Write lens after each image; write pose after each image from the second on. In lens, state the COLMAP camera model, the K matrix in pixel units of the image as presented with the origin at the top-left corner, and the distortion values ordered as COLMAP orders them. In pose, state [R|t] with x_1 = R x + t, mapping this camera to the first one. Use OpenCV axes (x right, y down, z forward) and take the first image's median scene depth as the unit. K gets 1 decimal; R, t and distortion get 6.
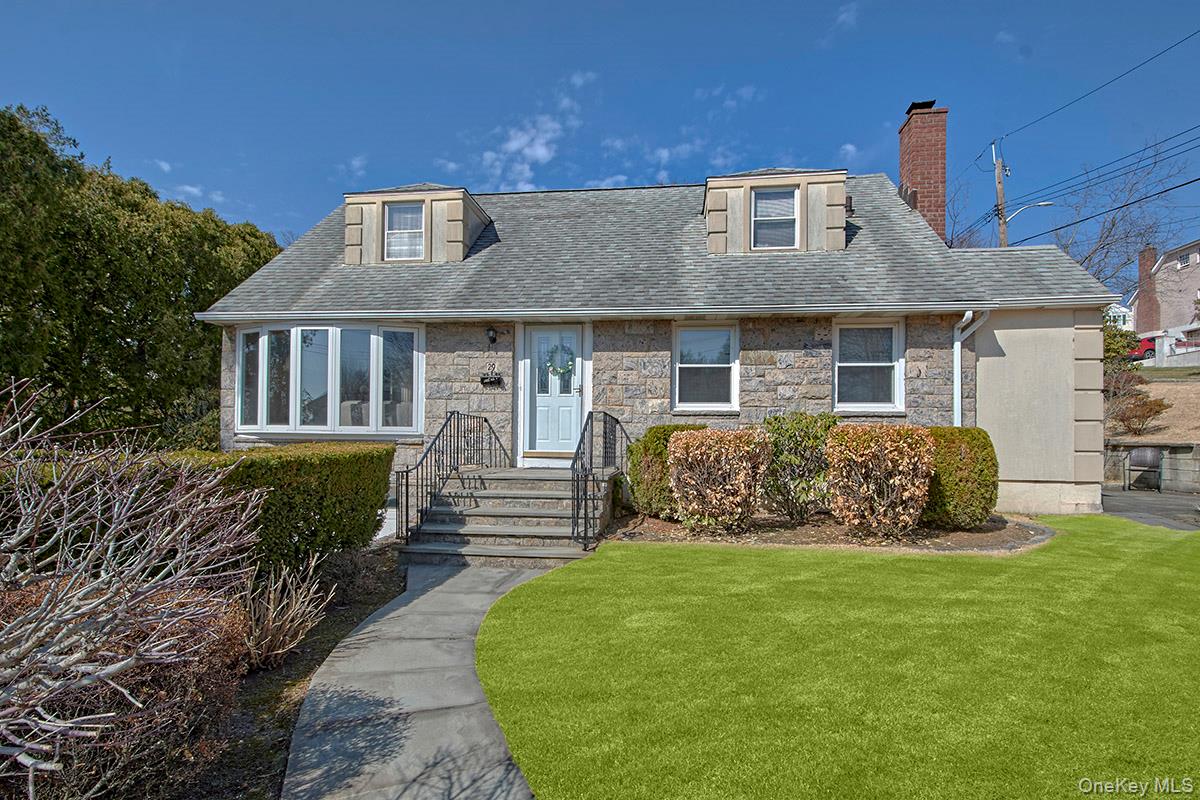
lens RADIAL K [[599.1, 0, 613.9], [0, 599.1, 436.1], [0, 0, 1]] dist [0.018287, -0.022396]
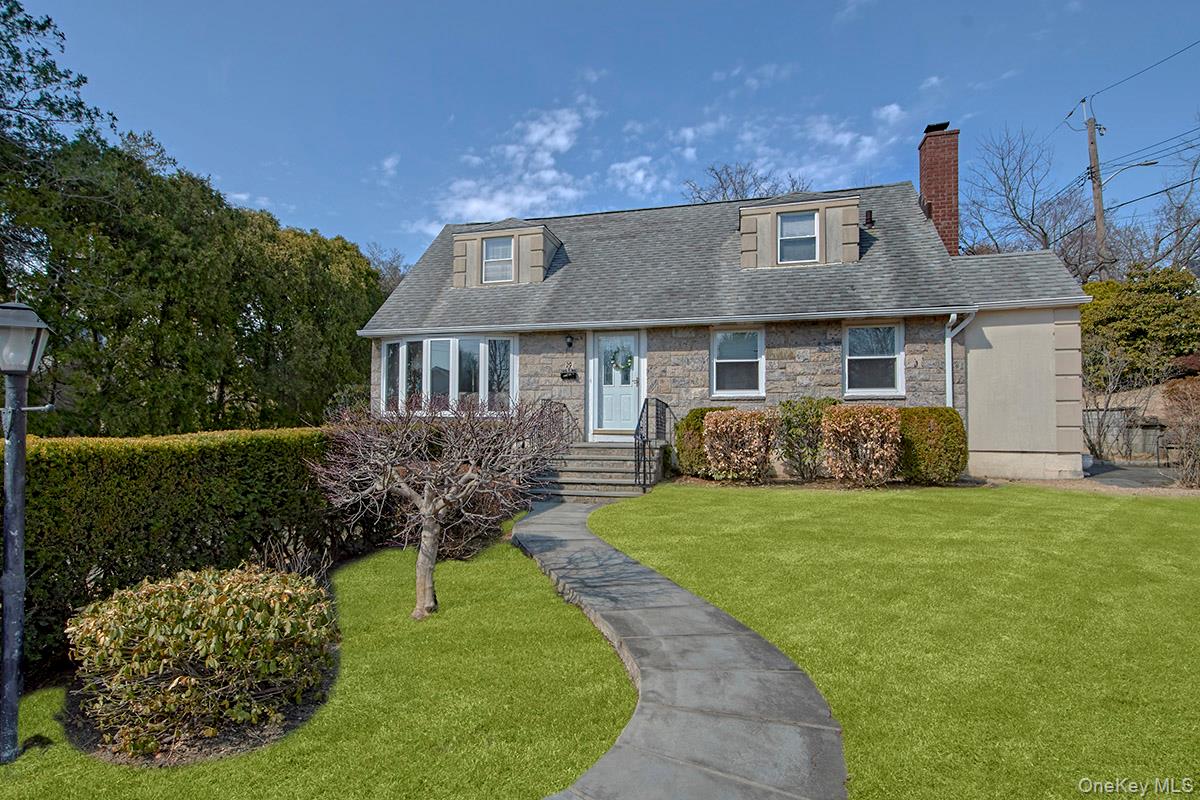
lens RADIAL K [[687.0, 0, 536.5], [0, 687.0, 413.0], [0, 0, 1]] dist [0.000557, -0.002769]
pose [[0.982328, -0.007520, -0.187015, 0.006404], [0.003860, 0.999794, -0.019925, 0.019529], [0.187126, 0.018851, 0.982155, -0.491425]]
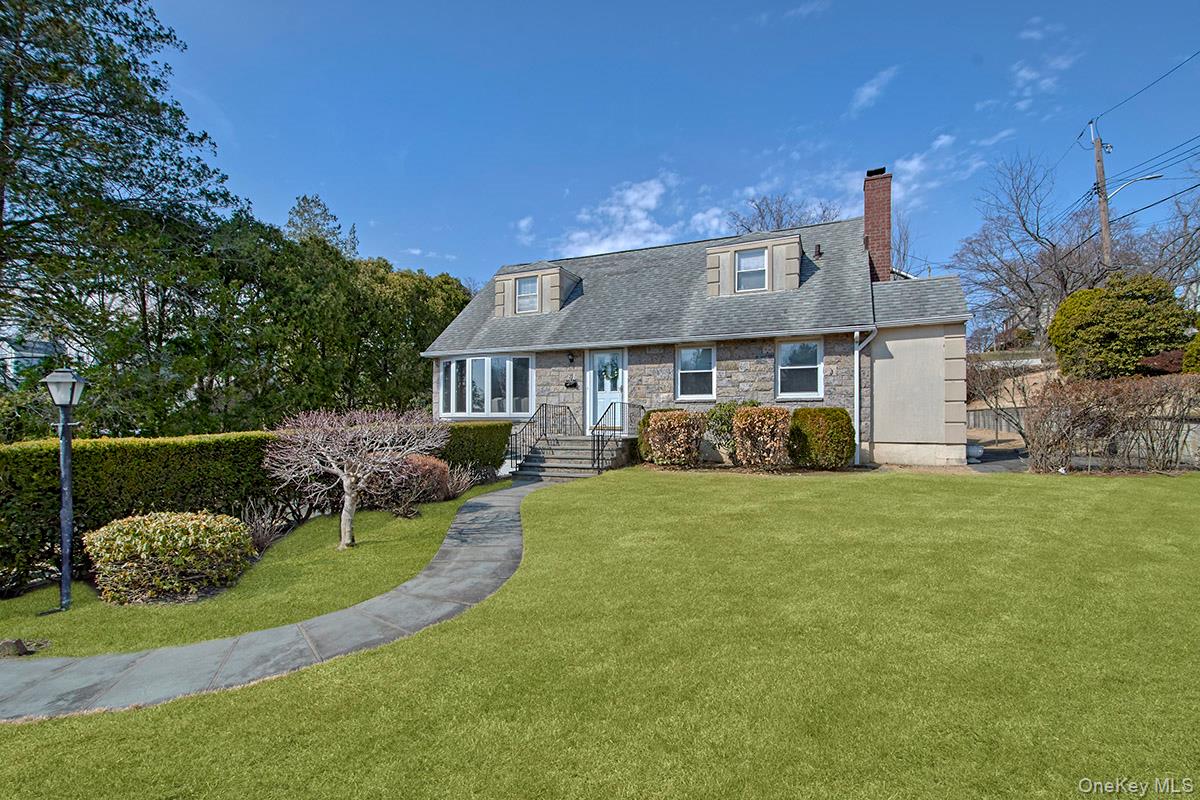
lens RADIAL K [[587.9, 0, 576.6], [0, 587.9, 425.0], [0, 0, 1]] dist [-0.001446, -0.000698]
pose [[0.947263, -0.007792, -0.320362, 0.347854], [0.010476, 0.999923, 0.006653, 0.011488], [0.320286, -0.009659, 0.947272, -0.580926]]
